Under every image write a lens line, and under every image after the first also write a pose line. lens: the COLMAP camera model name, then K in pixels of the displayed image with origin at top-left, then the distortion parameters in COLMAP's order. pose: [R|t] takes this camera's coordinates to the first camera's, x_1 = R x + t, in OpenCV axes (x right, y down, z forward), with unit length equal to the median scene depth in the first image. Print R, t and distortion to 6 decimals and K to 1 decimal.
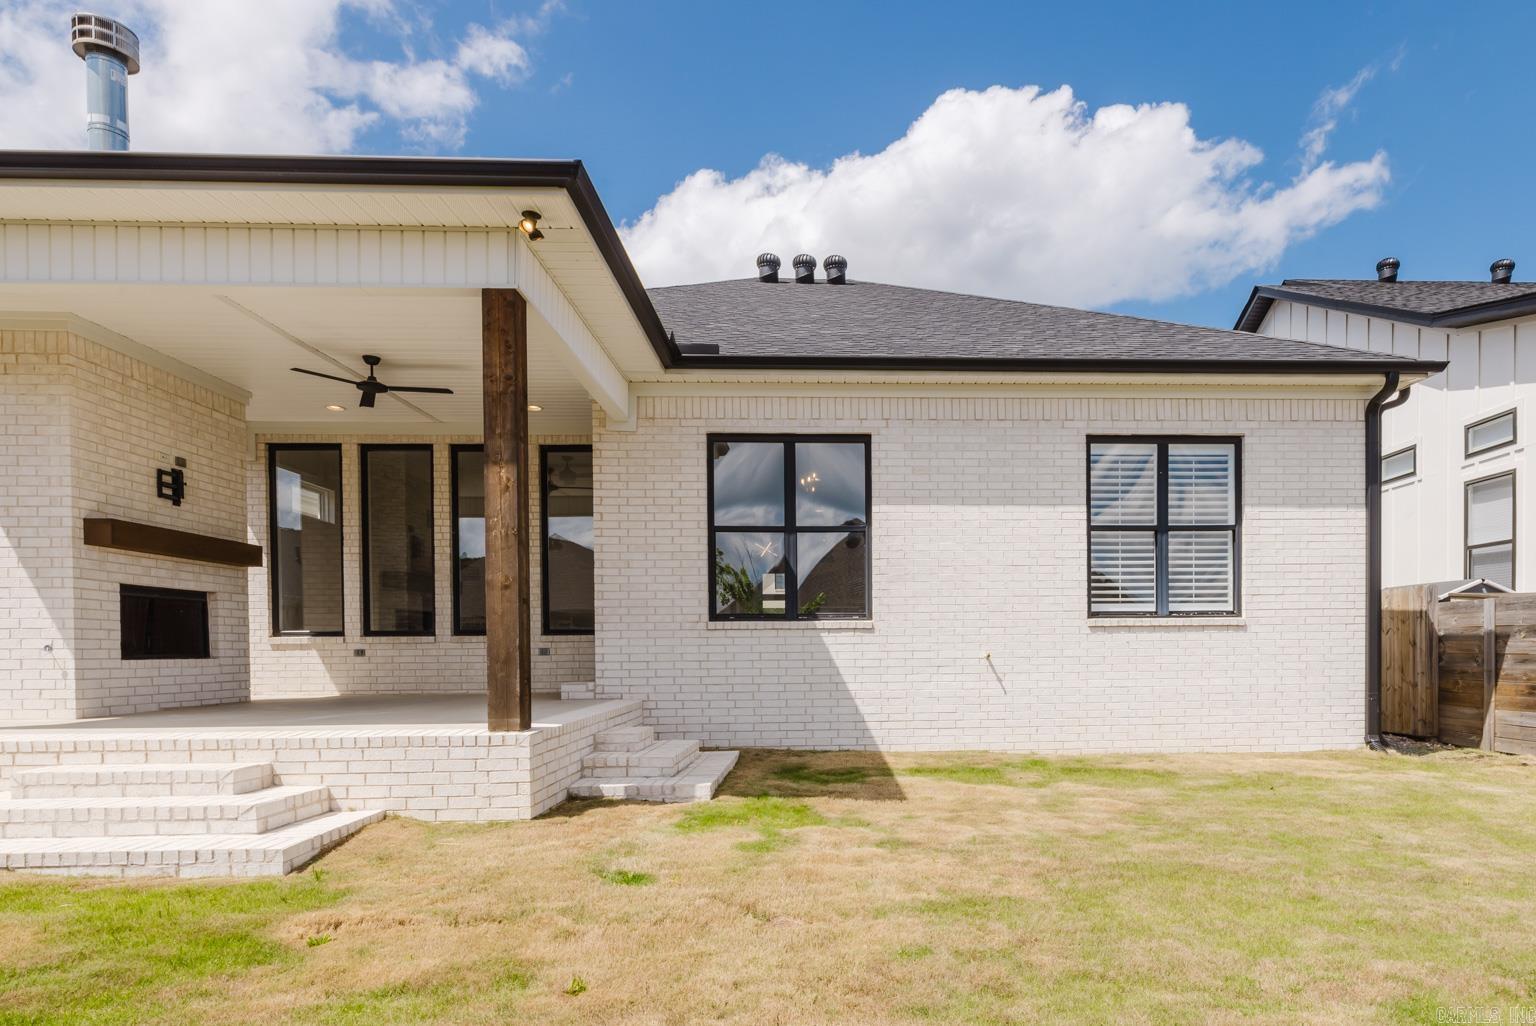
lens RADIAL K [[869.9, 0, 876.4], [0, 869.9, 656.5], [0, 0, 1]] dist [0.001729, 0.001022]
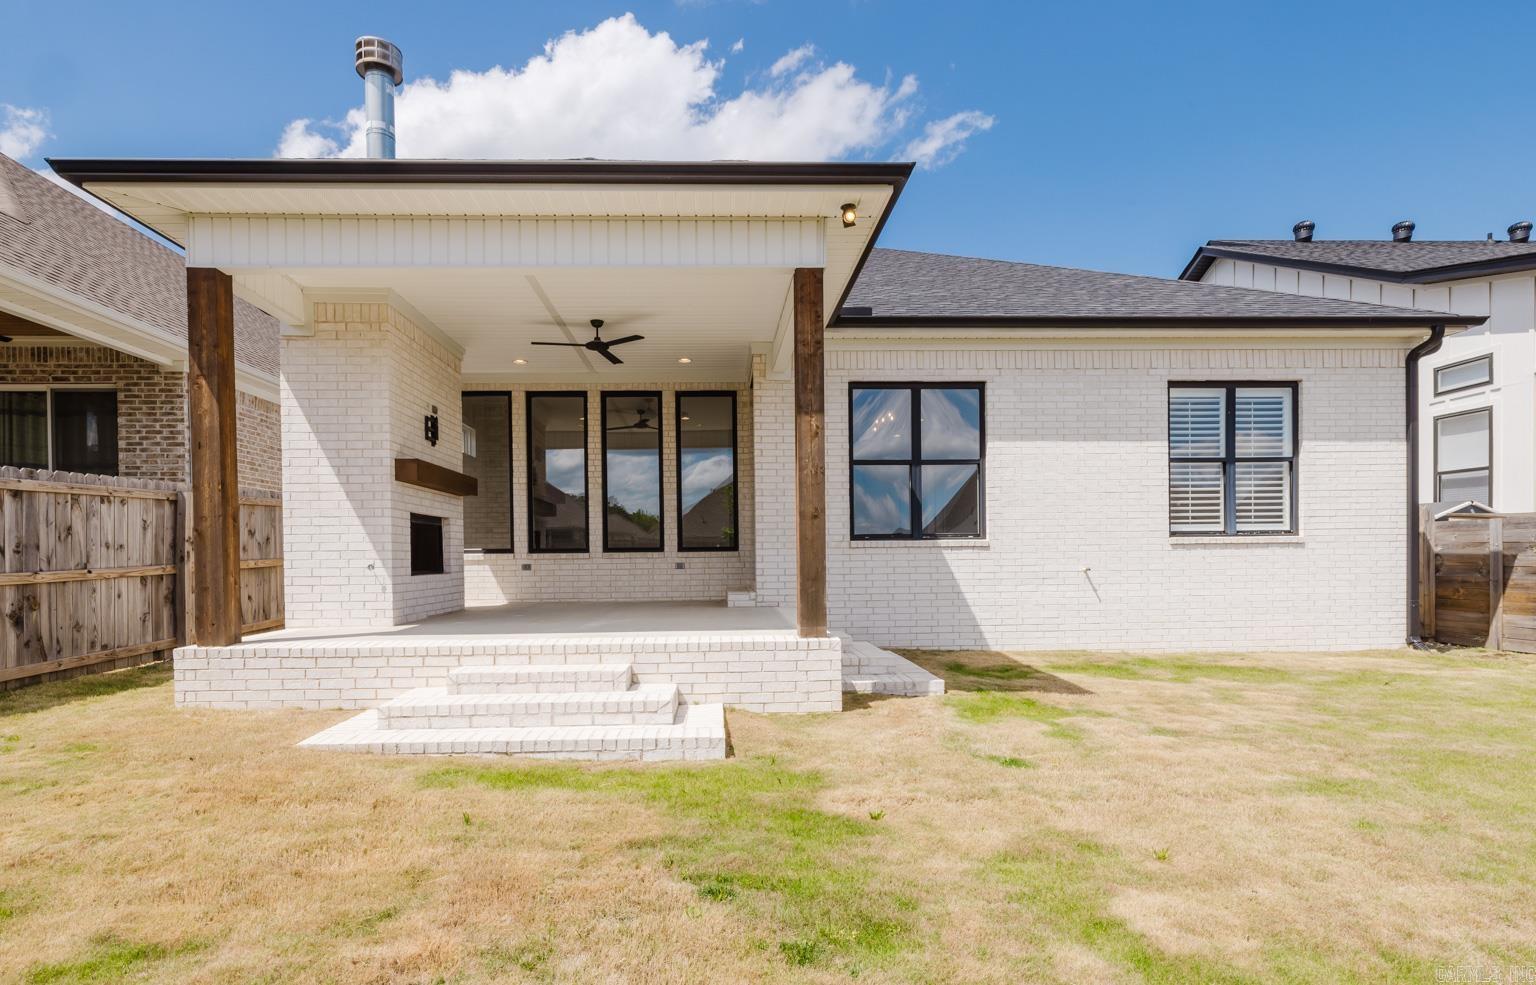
lens RADIAL K [[751.2, 0, 740.8], [0, 751.2, 561.5], [0, 0, 1]] dist [0.001789, 0.000483]
pose [[0.999896, -0.002350, -0.014209, -0.321700], [0.002326, 0.999996, -0.001678, -0.010747], [0.014213, 0.001645, 0.999898, -0.021586]]
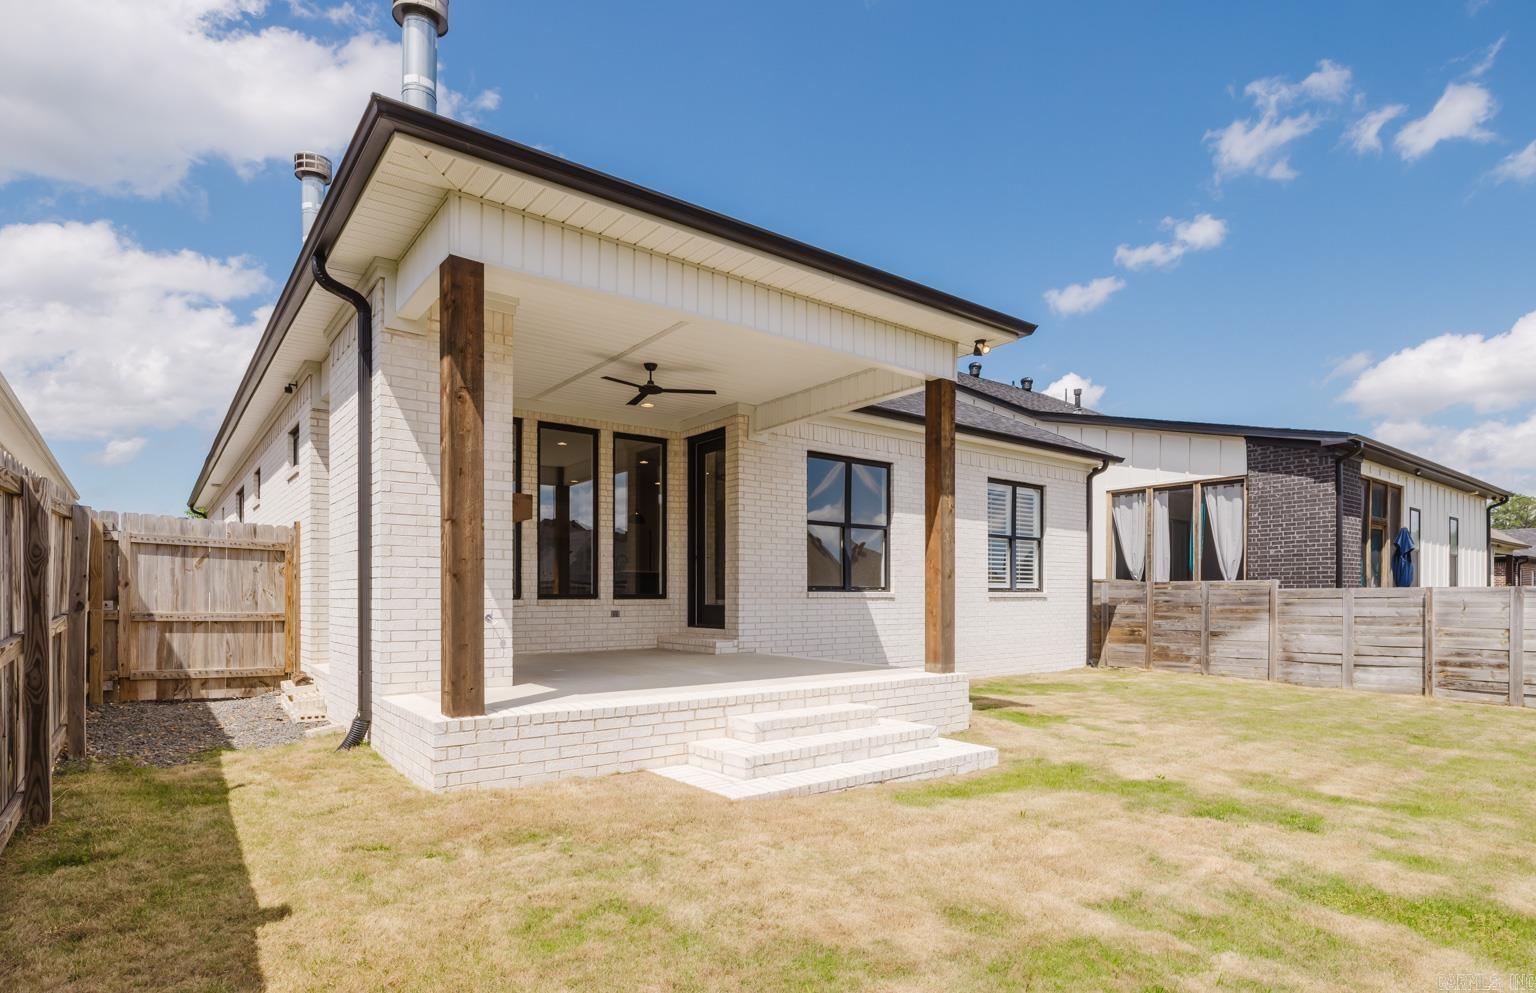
lens RADIAL K [[807.8, 0, 788.3], [0, 807.8, 593.3], [0, 0, 1]] dist [-0.003598, -0.000375]
pose [[0.808936, 0.010450, 0.587804, -0.924858], [-0.001580, 0.999877, -0.015601, -0.018359], [-0.587895, 0.011691, 0.808853, 0.019715]]
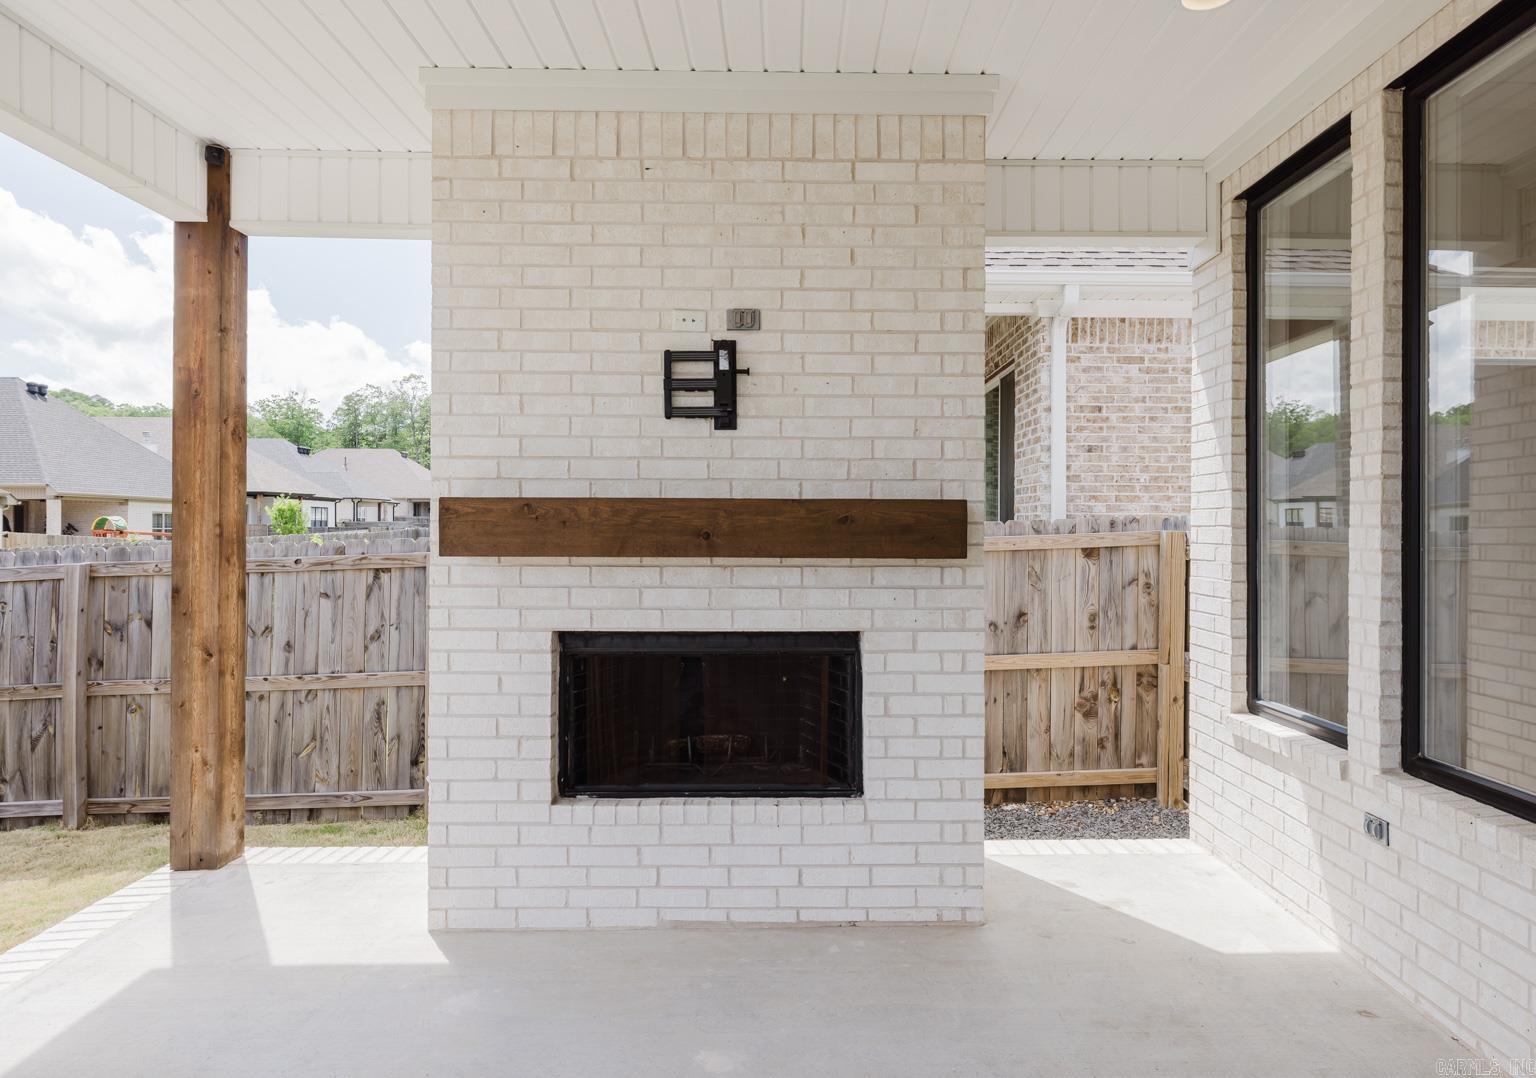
lens RADIAL K [[984.8, 0, 768.0], [0, 984.8, 539.0], [0, 0, 1]] dist [-0.001143, -0.000410]
pose [[-0.036996, 0.008402, -0.999280, -0.299519], [-0.011351, 0.999897, 0.008828, -0.110375], [0.999251, 0.011669, -0.036897, 0.909244]]
